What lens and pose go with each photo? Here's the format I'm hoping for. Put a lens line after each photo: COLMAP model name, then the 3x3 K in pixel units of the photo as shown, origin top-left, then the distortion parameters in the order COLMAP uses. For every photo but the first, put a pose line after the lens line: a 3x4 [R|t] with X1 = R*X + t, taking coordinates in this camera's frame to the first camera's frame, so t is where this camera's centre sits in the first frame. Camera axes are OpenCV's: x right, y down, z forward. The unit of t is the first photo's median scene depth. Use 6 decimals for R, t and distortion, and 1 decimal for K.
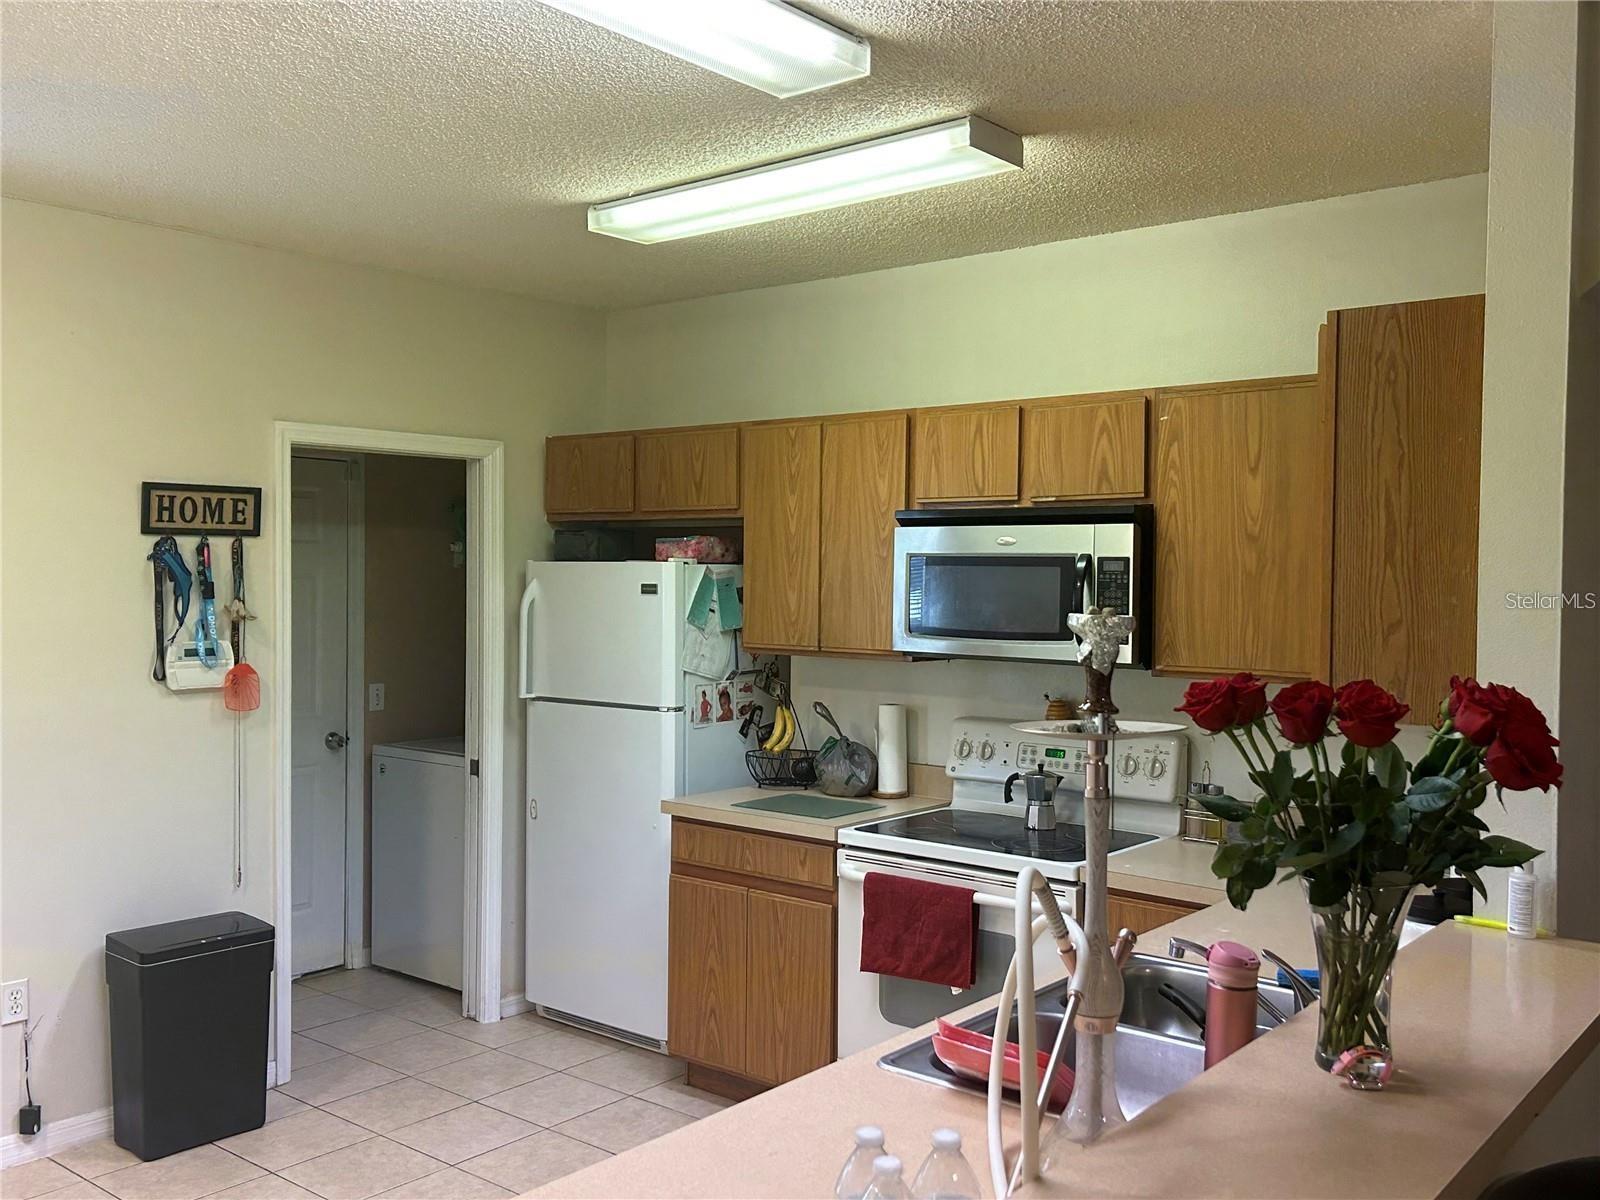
lens RADIAL K [[1402.2, 0, 800.0], [0, 1402.2, 600.0], [0, 0, 1]] dist [0.175448, -0.426234]
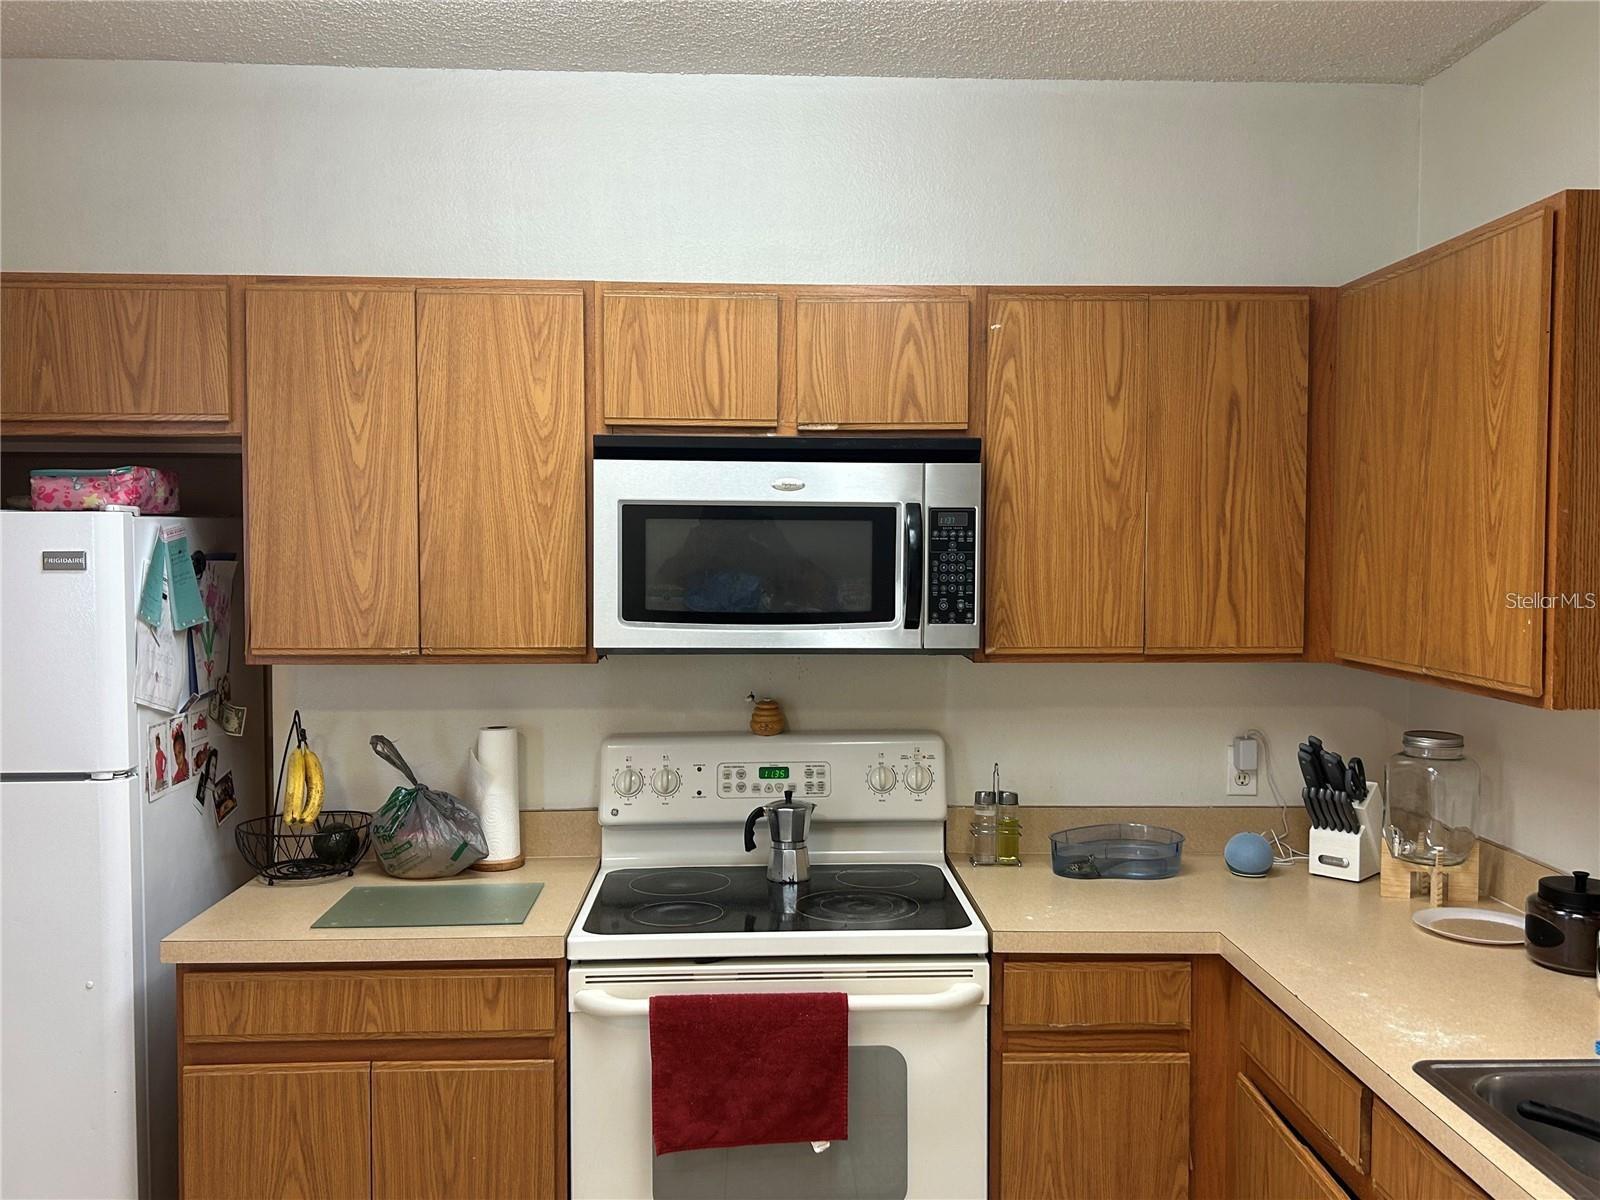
lens RADIAL K [[1402.2, 0, 800.0], [0, 1402.2, 600.0], [0, 0, 1]] dist [0.175448, -0.426234]
pose [[0.745642, -0.036057, 0.665371, -0.297186], [0.017594, 0.999252, 0.034433, -0.007514], [-0.666115, -0.013969, 0.745718, 0.439481]]
